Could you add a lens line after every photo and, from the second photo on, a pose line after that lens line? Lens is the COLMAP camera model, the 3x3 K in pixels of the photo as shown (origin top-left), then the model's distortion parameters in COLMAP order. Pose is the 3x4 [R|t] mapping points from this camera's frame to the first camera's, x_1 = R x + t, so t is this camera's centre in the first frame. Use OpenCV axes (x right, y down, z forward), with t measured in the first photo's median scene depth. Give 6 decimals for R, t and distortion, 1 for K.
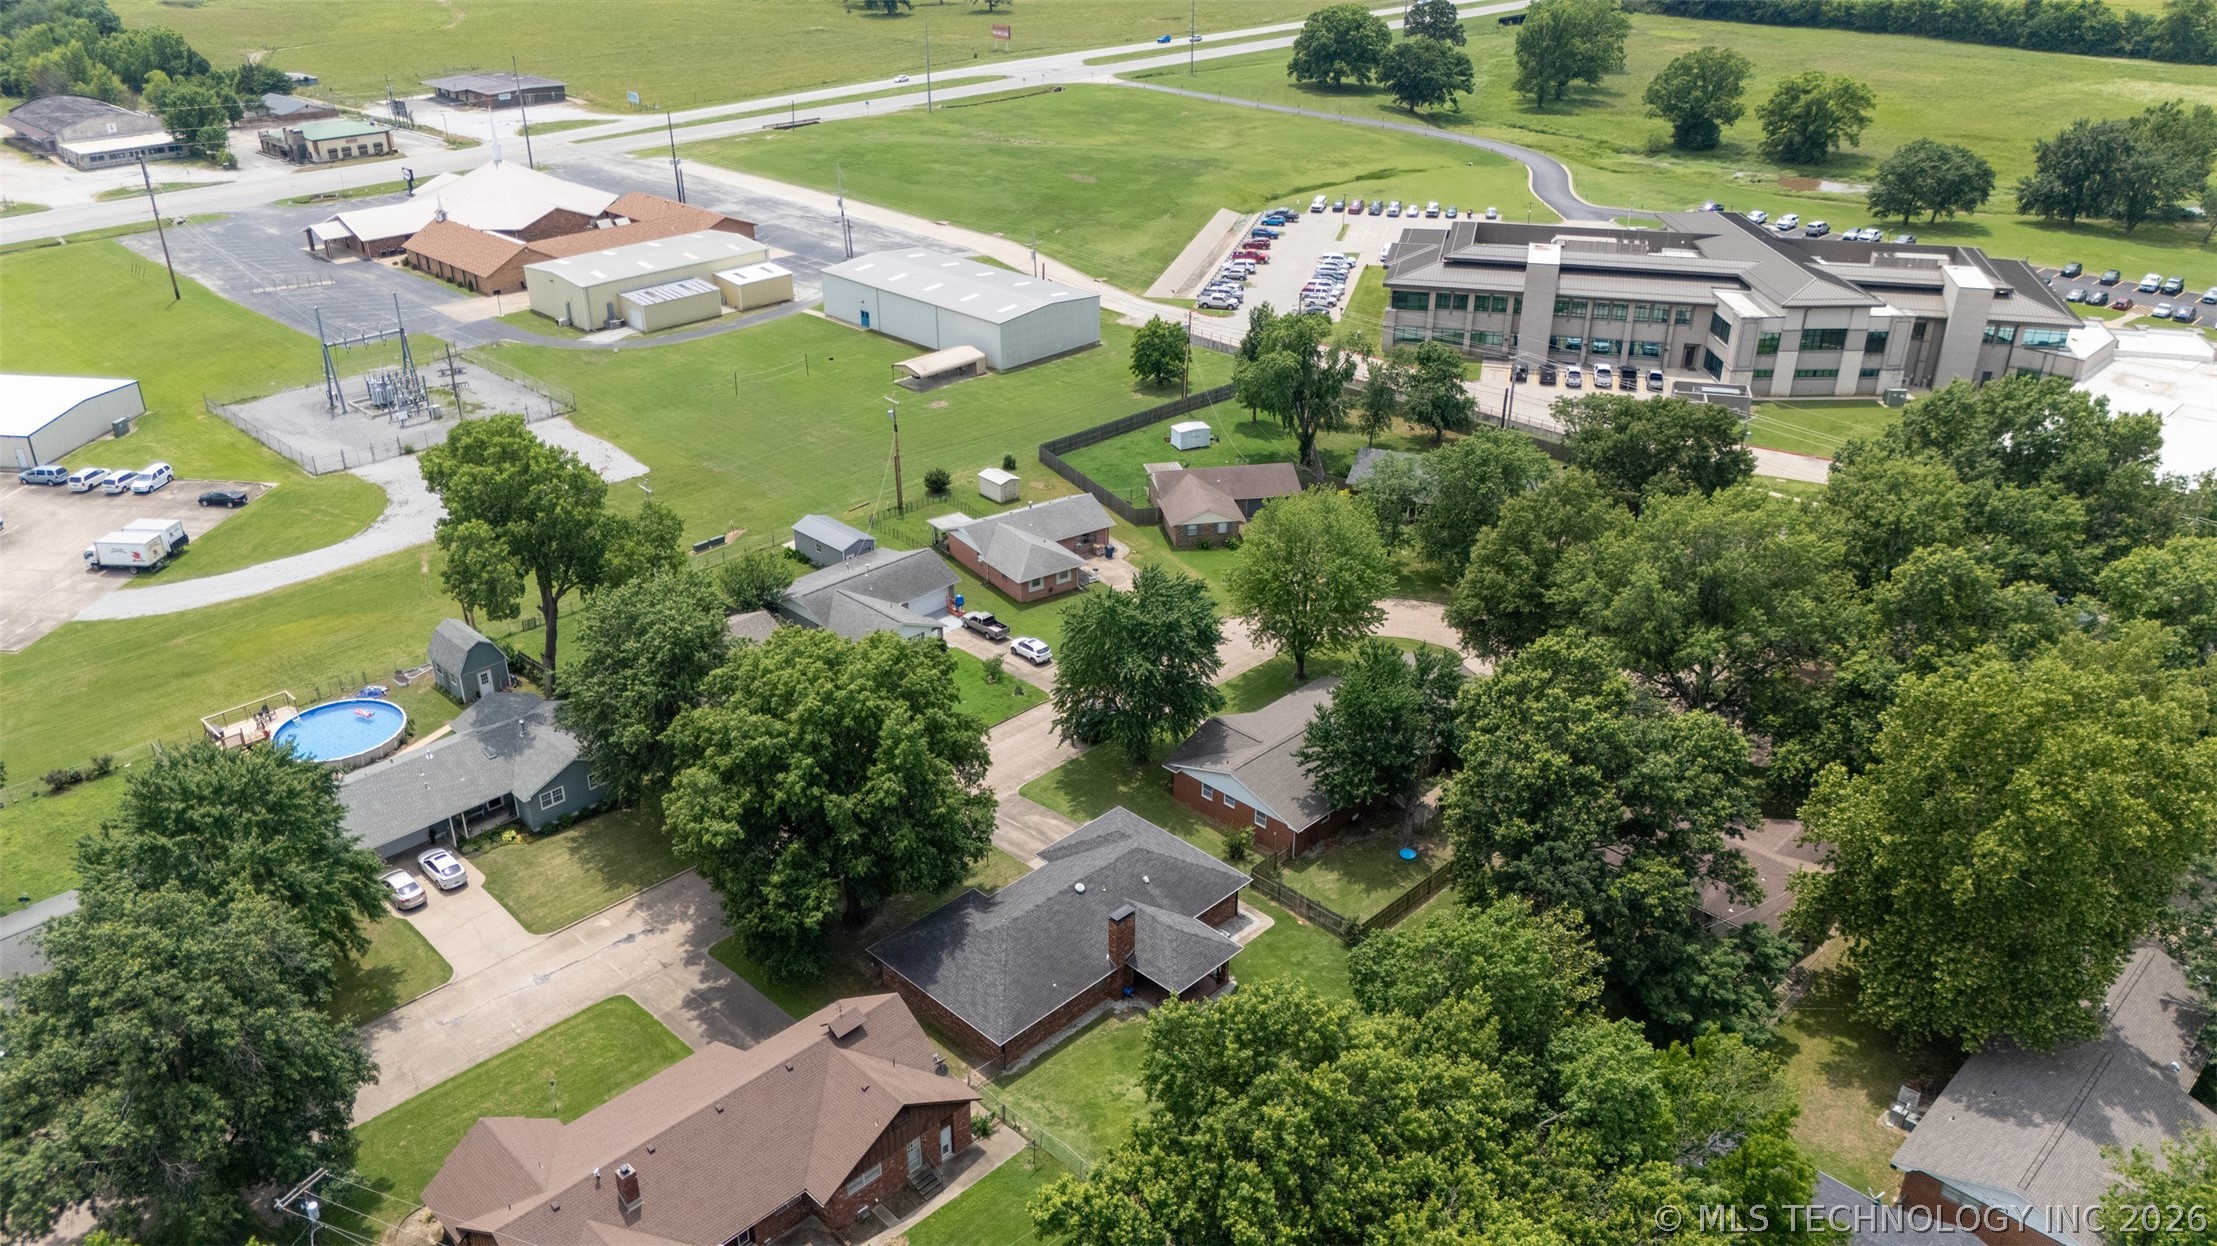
lens RADIAL K [[1614.3, 0, 1105.9], [0, 1614.3, 621.9], [0, 0, 1]] dist [0.056449, -0.004536]
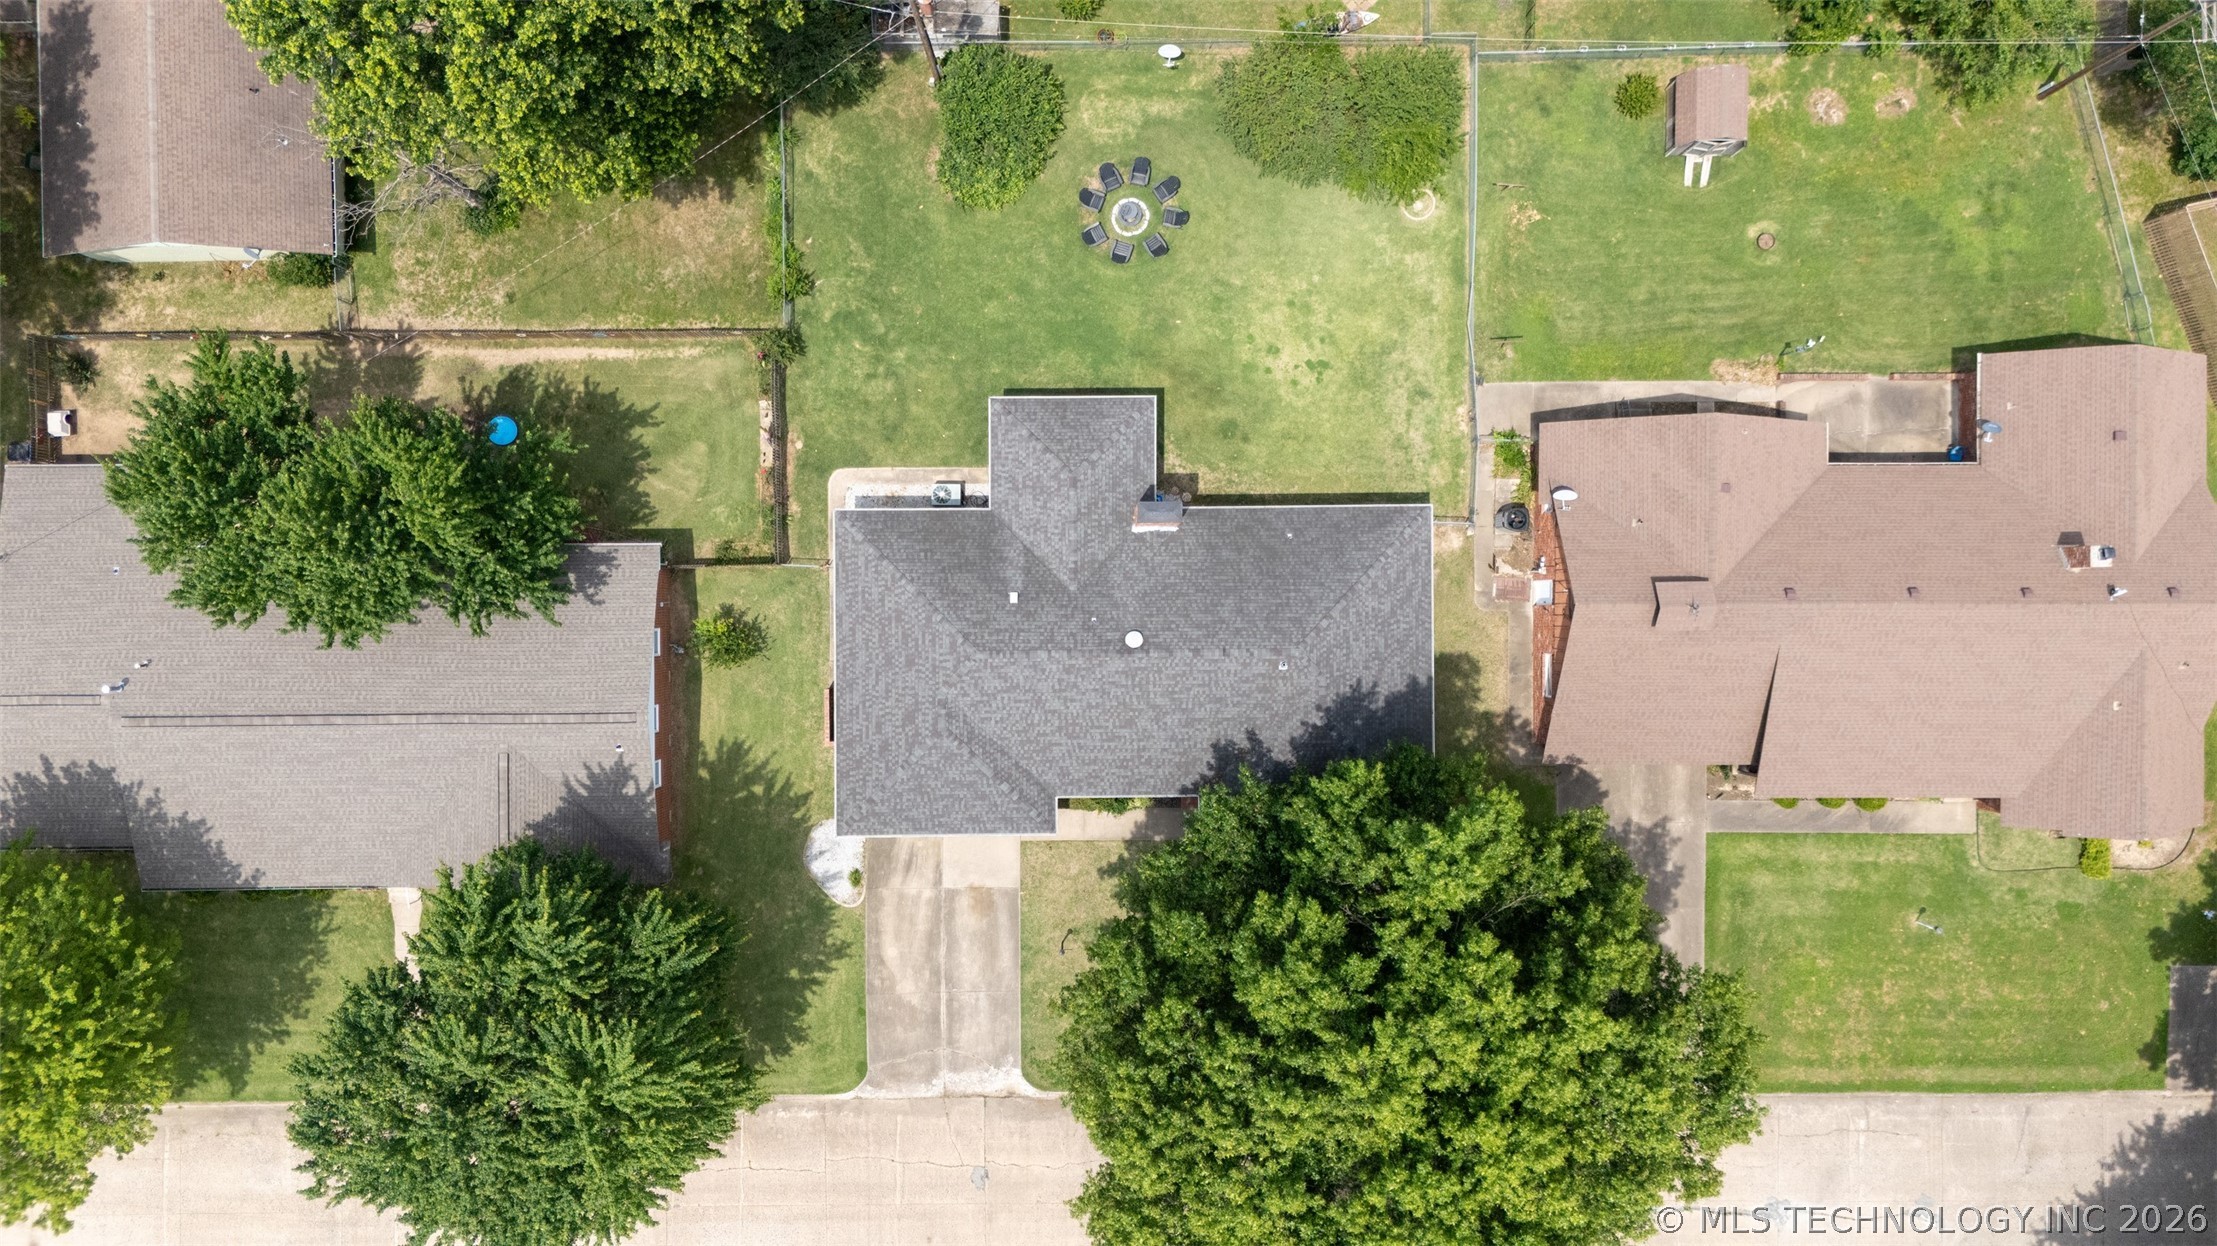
lens RADIAL K [[1614.3, 0, 1109.5], [0, 1614.3, 629.9], [0, 0, 1]] dist [0.056449, -0.004536]
pose [[-0.710433, -0.702953, -0.033794, 0.010917], [0.297535, -0.343523, 0.890766, -0.320526], [-0.637776, 0.622775, 0.453204, 0.669015]]
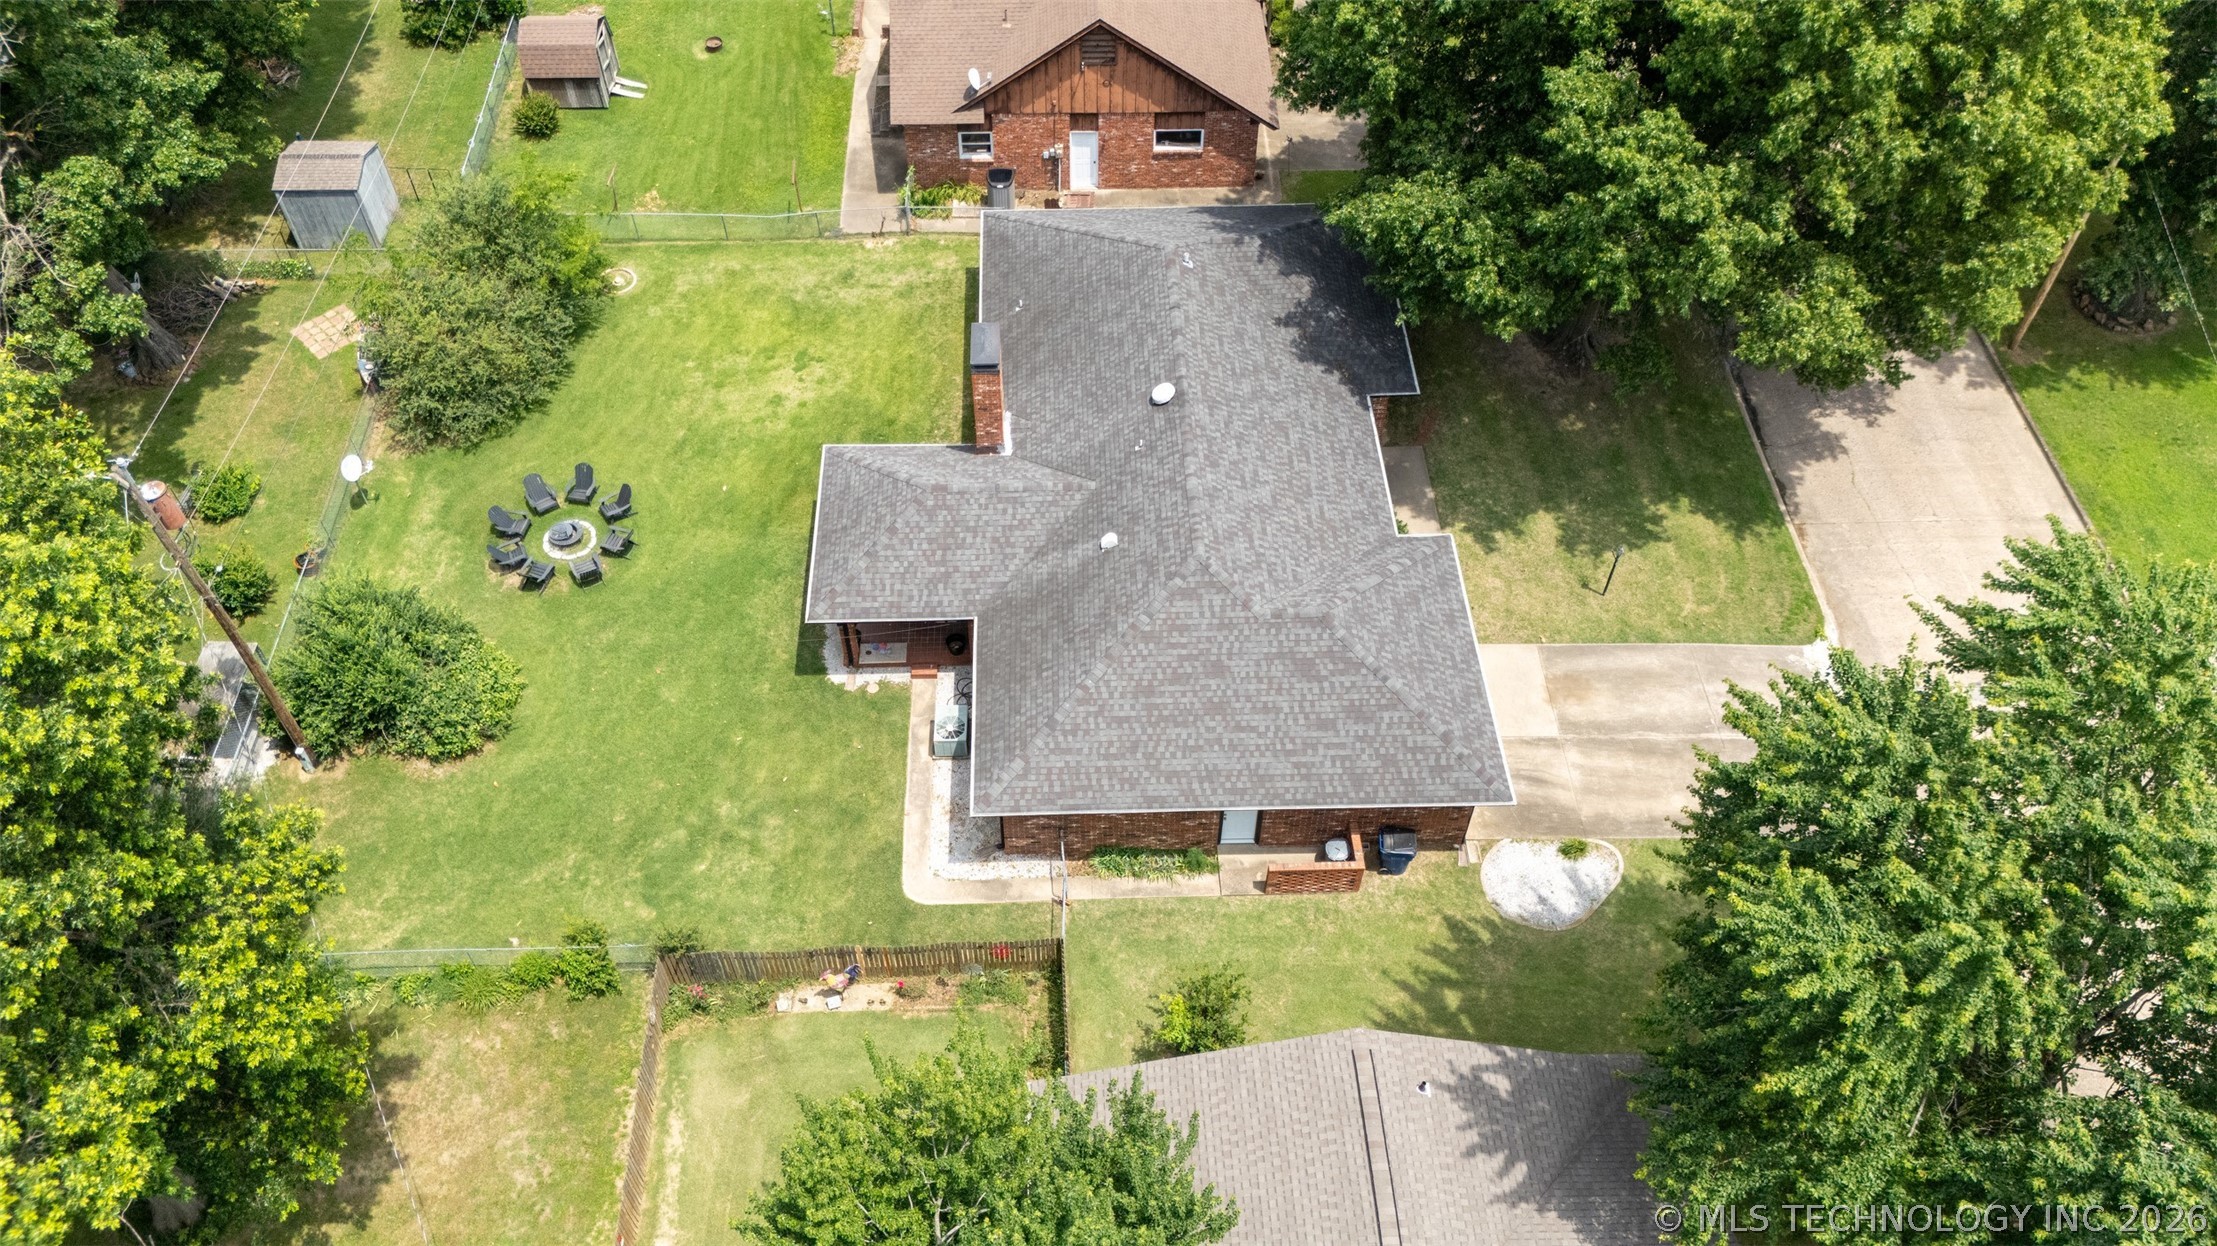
lens RADIAL K [[1614.3, 0, 1098.4], [0, 1614.3, 630.5], [0, 0, 1]] dist [0.056449, -0.004536]
pose [[-0.684851, 0.554212, -0.473105, 0.203369], [-0.341774, 0.329110, 0.880271, -0.157947], [0.643561, 0.764549, -0.035976, 0.949739]]
